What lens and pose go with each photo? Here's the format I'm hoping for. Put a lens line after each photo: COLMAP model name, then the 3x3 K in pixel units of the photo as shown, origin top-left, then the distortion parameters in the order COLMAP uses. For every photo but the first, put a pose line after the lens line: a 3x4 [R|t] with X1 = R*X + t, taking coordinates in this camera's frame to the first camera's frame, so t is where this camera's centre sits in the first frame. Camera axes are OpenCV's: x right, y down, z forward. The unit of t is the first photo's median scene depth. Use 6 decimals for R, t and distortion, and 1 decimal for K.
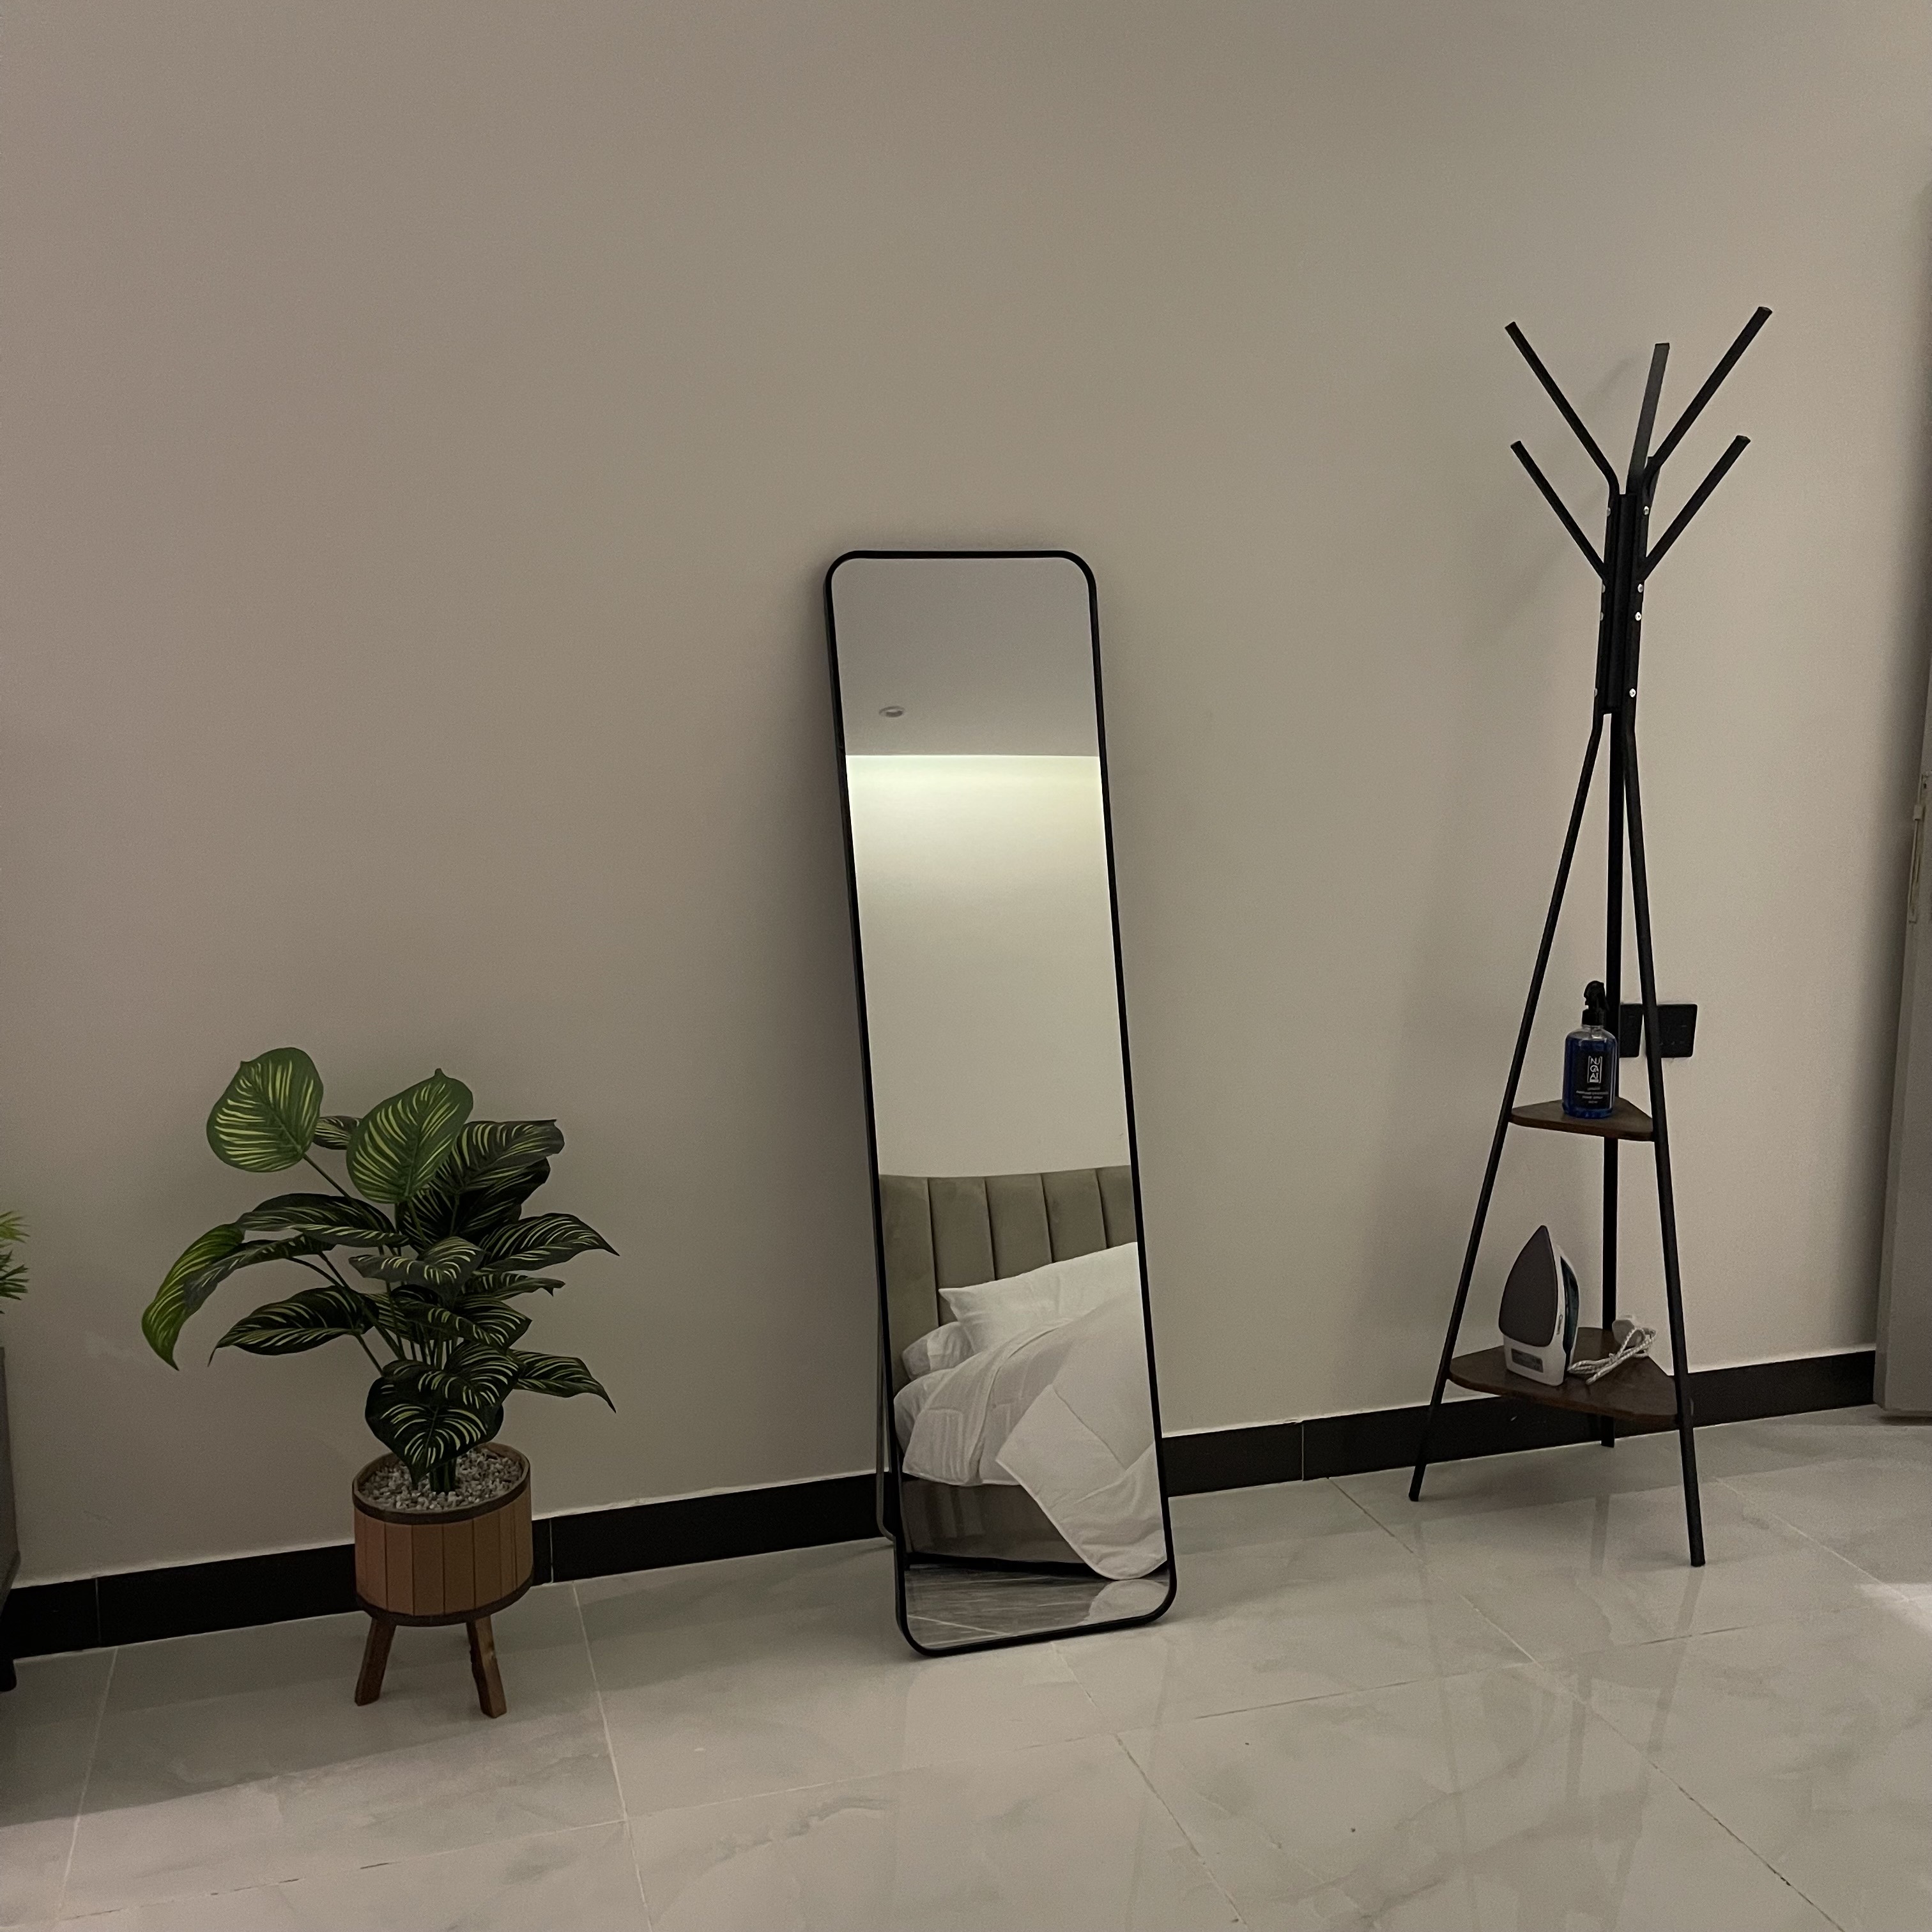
lens RADIAL K [[1946.7, 0, 949.4], [0, 1946.7, 971.3], [0, 0, 1]] dist [0.030908, 0.000000]
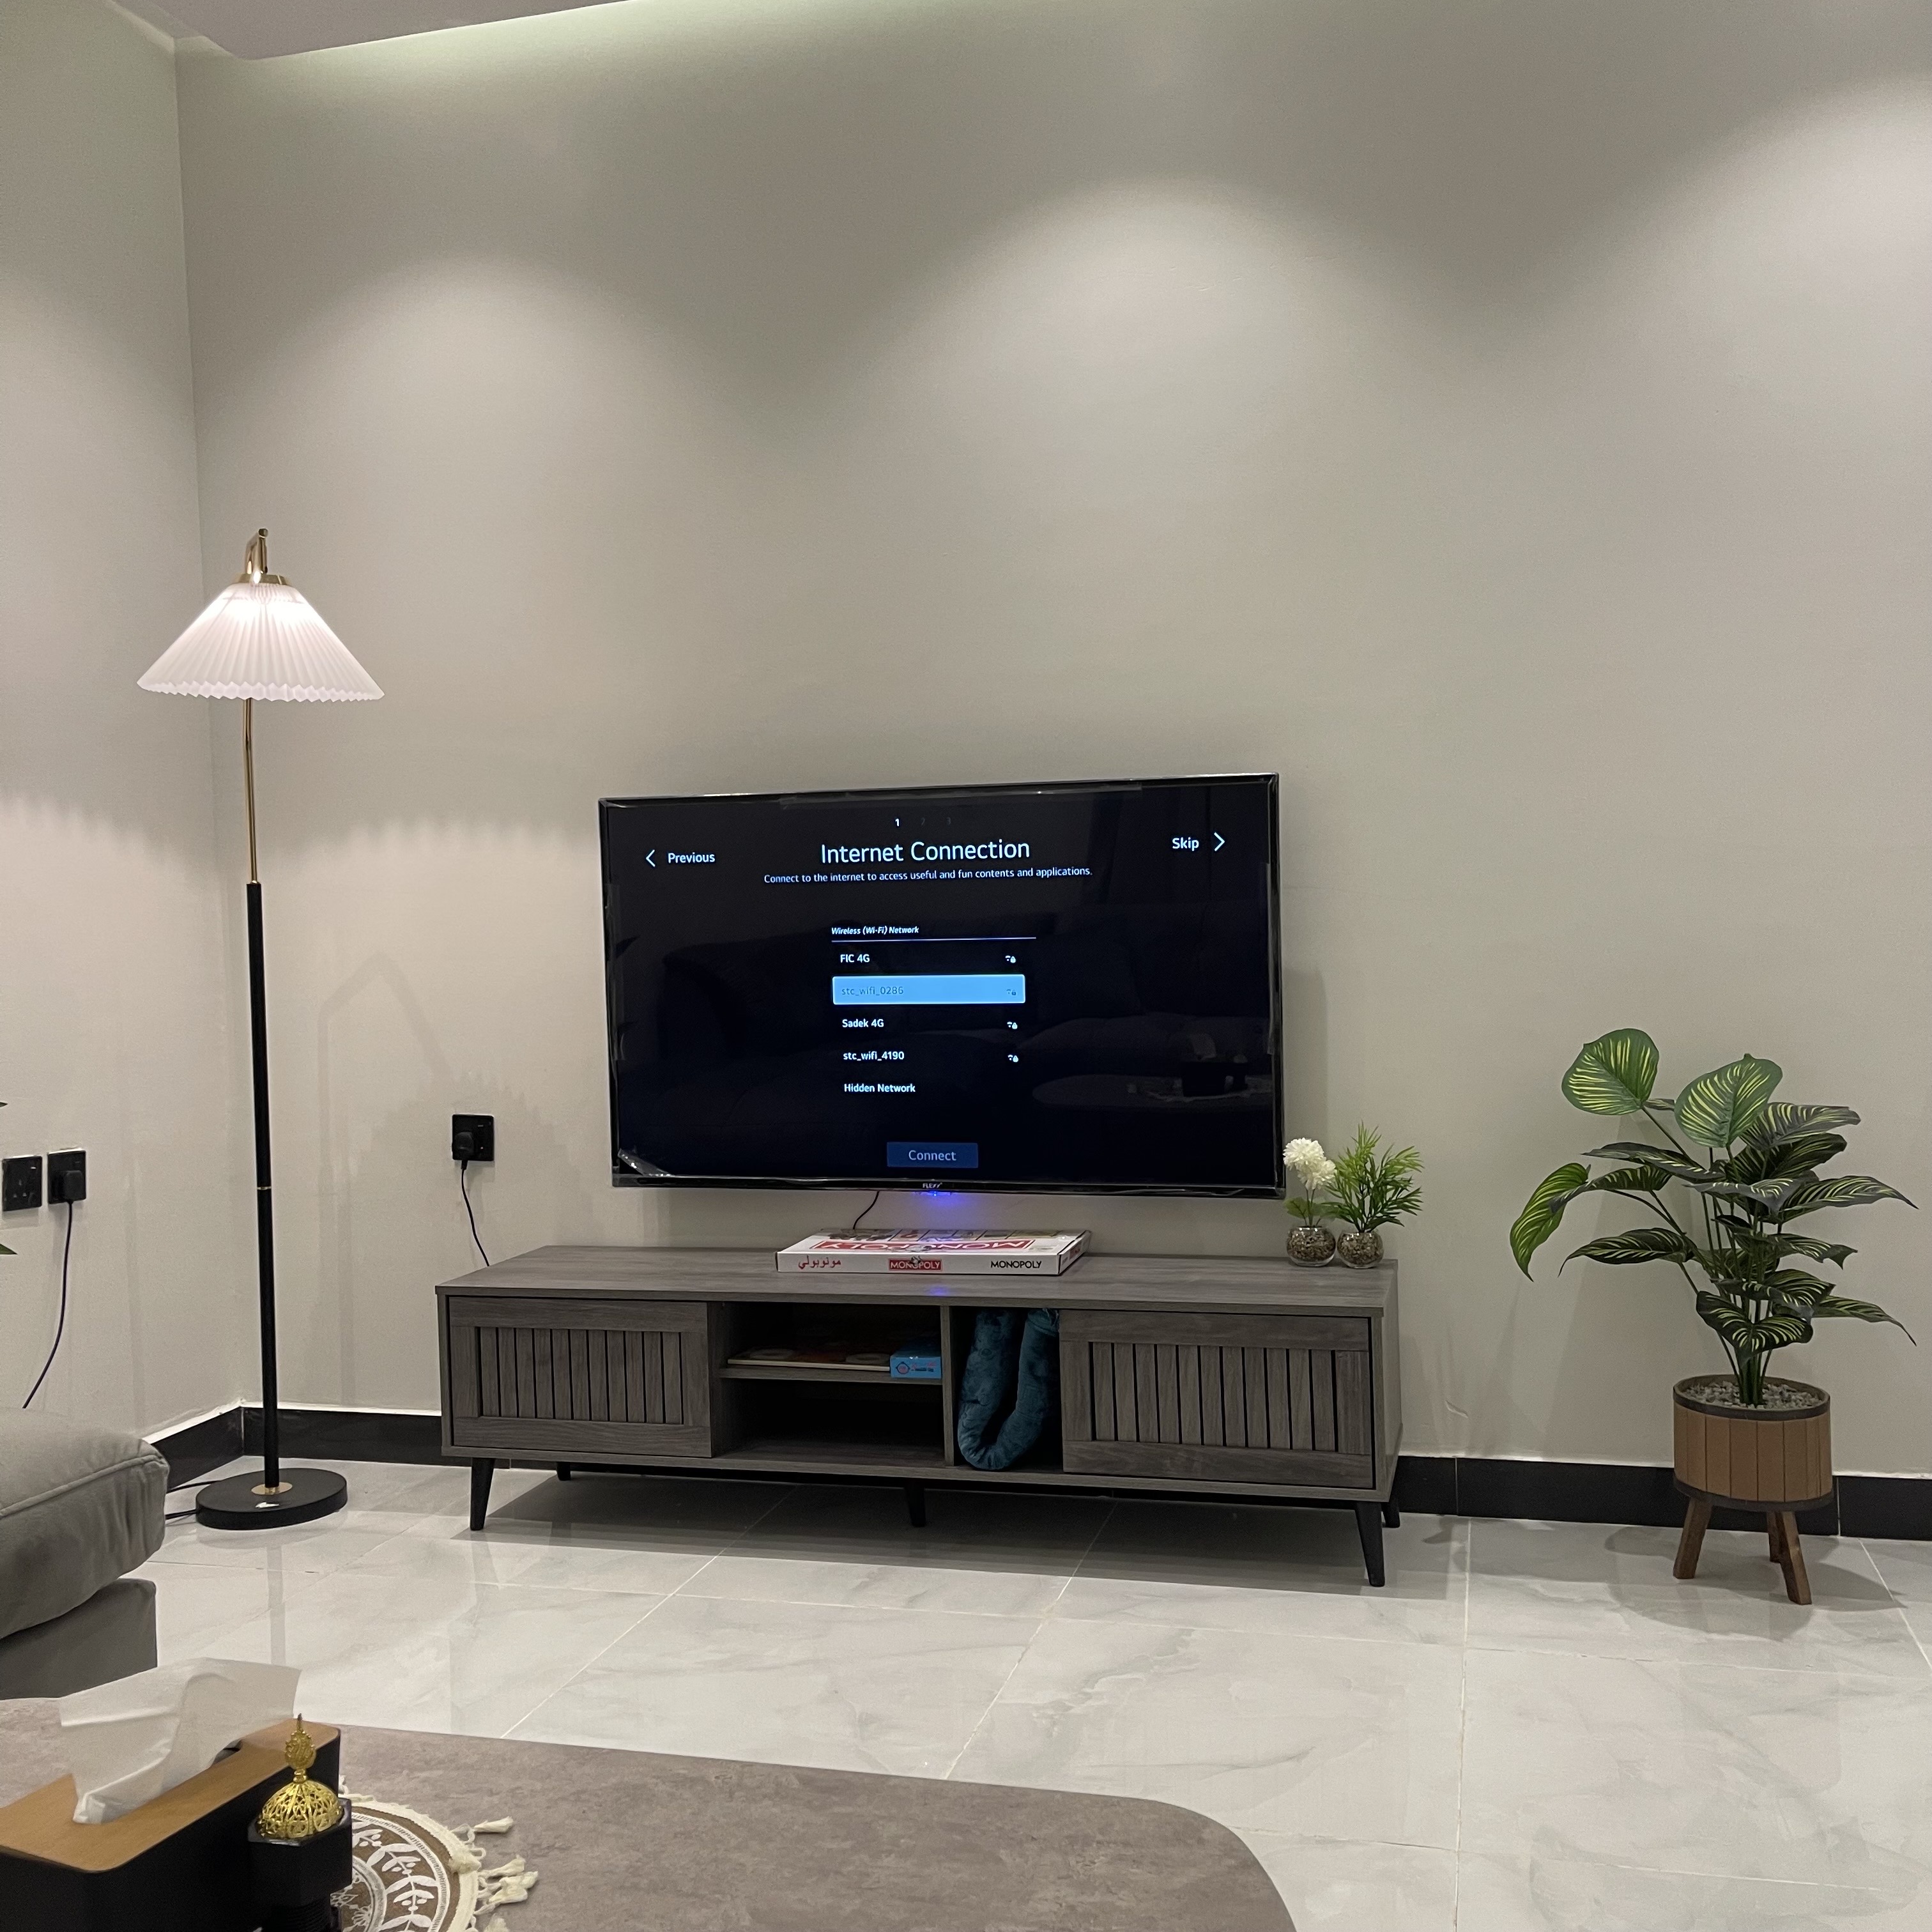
lens RADIAL K [[1946.7, 0, 969.3], [0, 1946.7, 963.8], [0, 0, 1]] dist [0.030908, 0.000000]
pose [[0.848886, -0.015357, -0.528353, -0.030304], [-0.058062, 0.990820, -0.122084, 0.177234], [0.525378, 0.134313, 0.840201, -0.292102]]
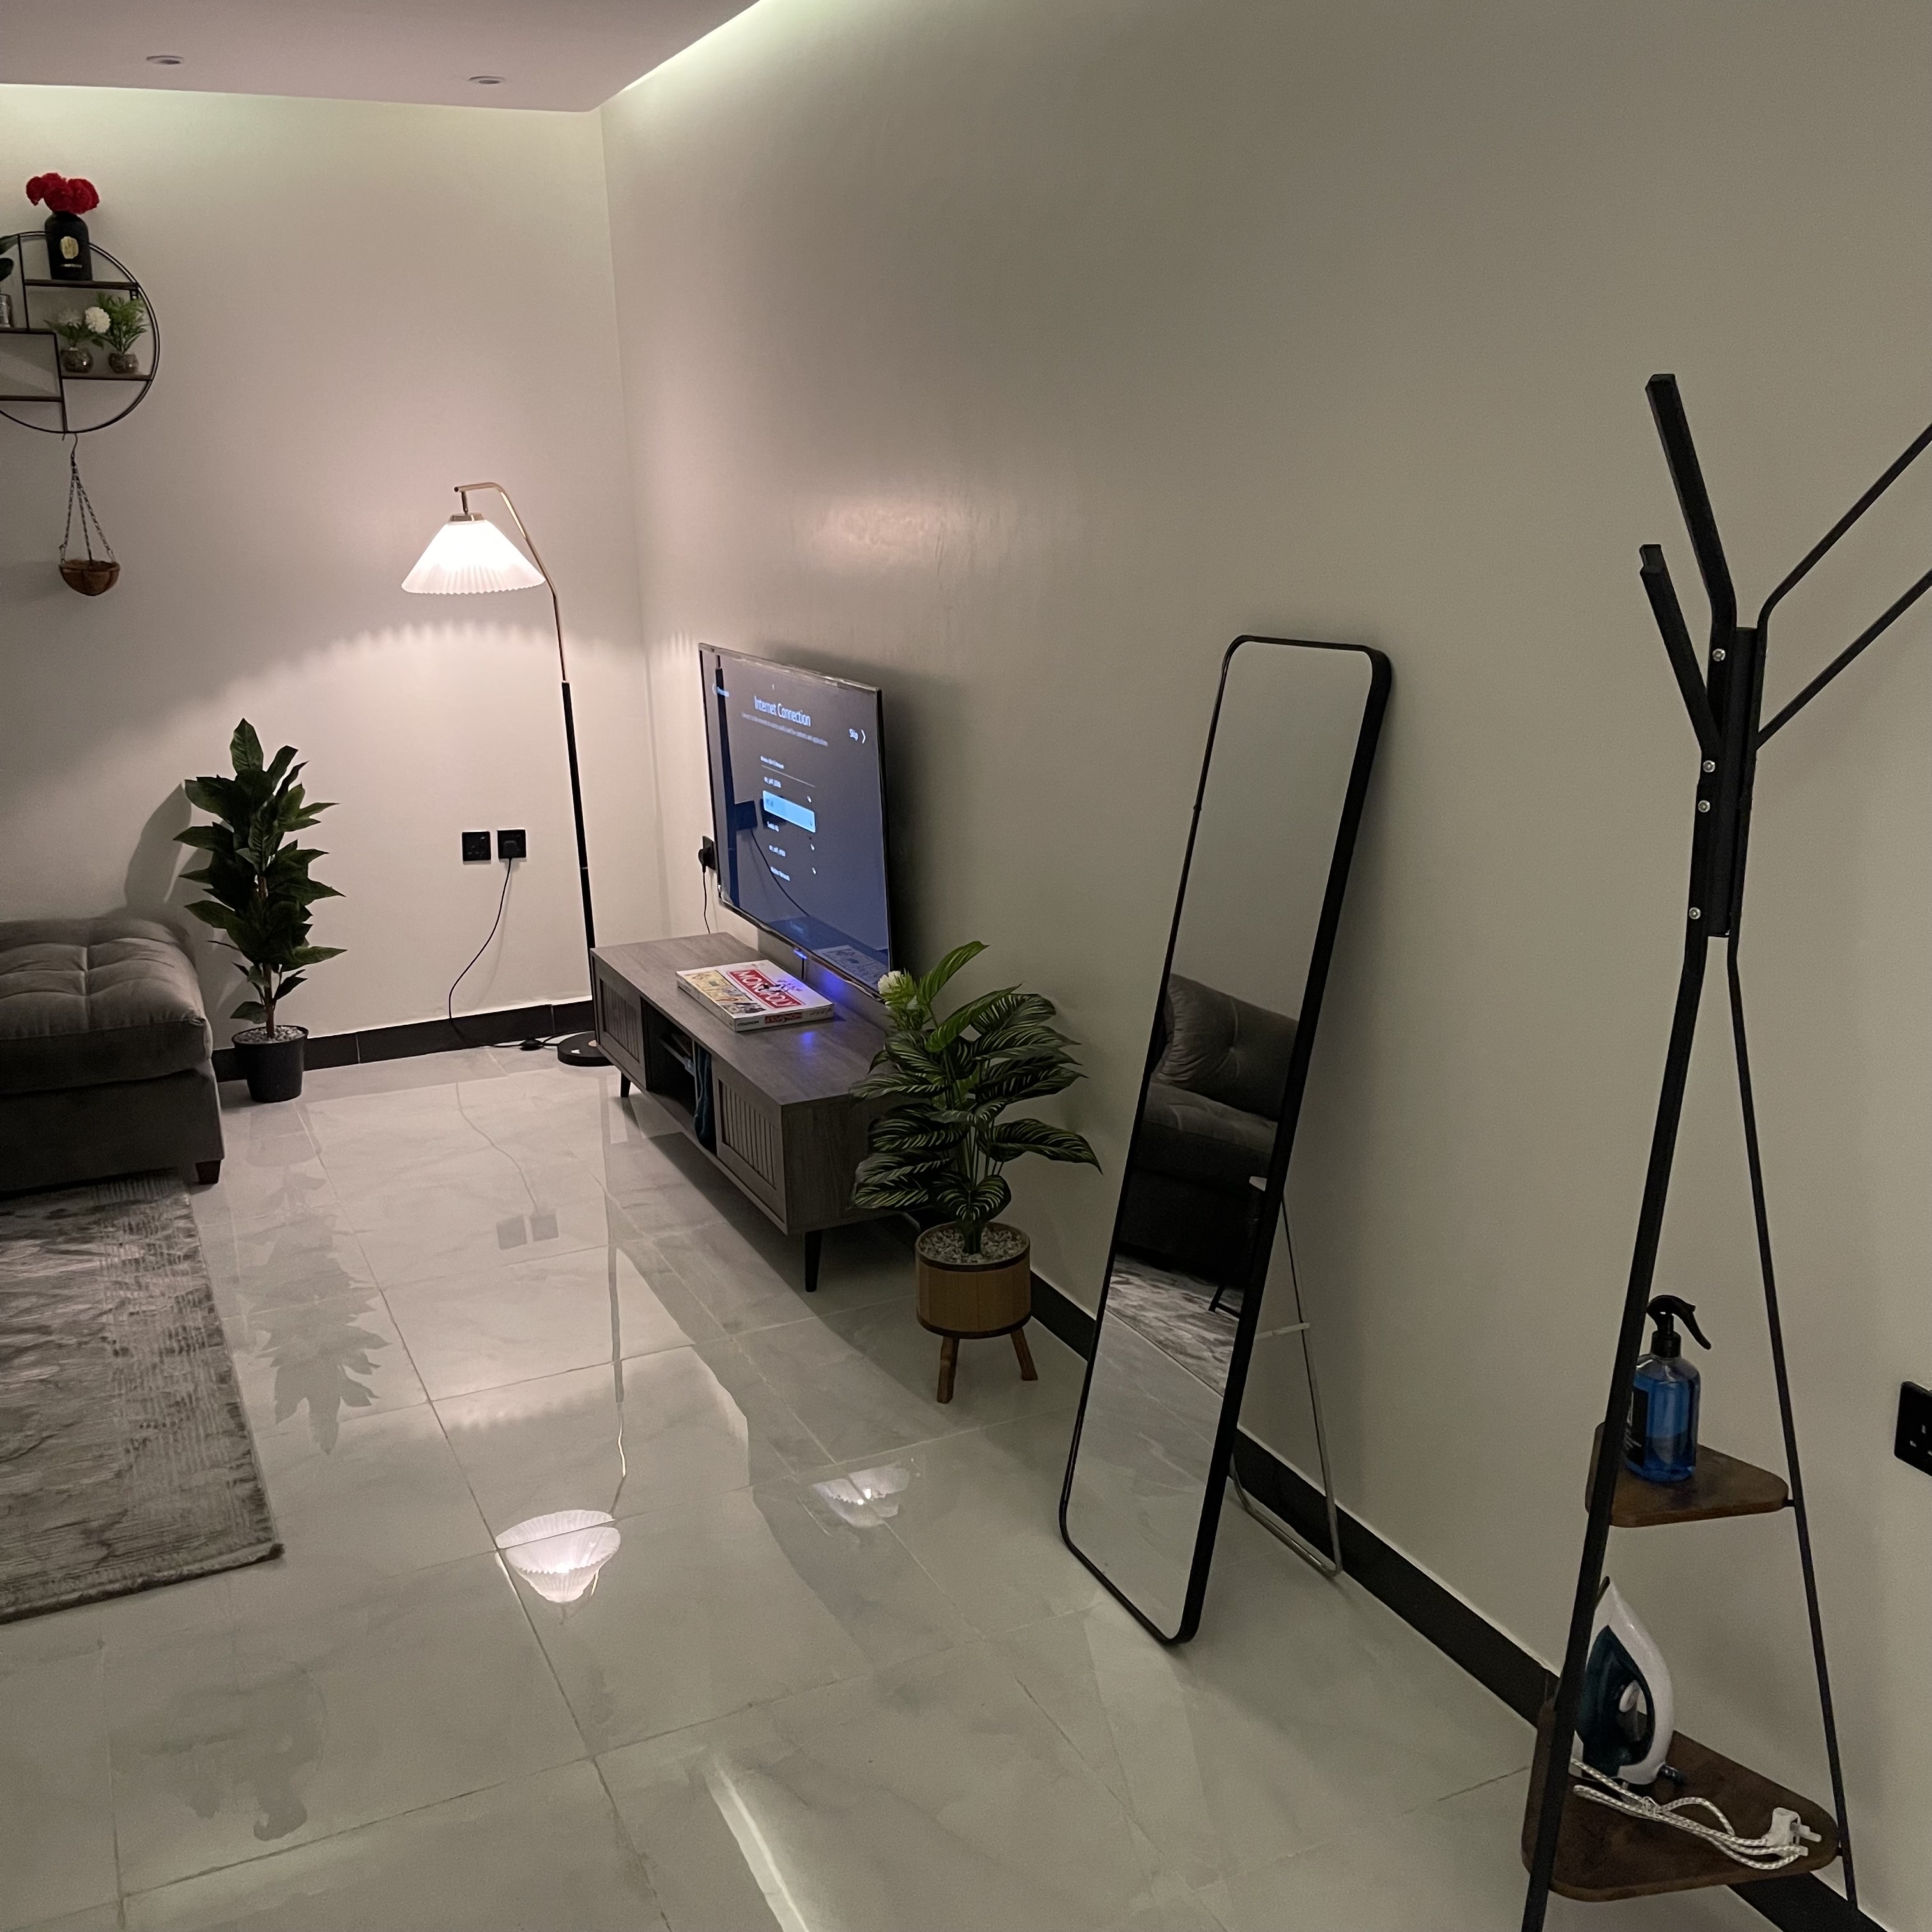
lens RADIAL K [[1946.7, 0, 966.8], [0, 1946.7, 973.6], [0, 0, 1]] dist [0.030908, 0.000000]
pose [[0.146686, 0.242488, -0.959001, 1.142120], [-0.144385, 0.964353, 0.221757, -0.276241], [0.978589, 0.105936, 0.176469, 0.727124]]
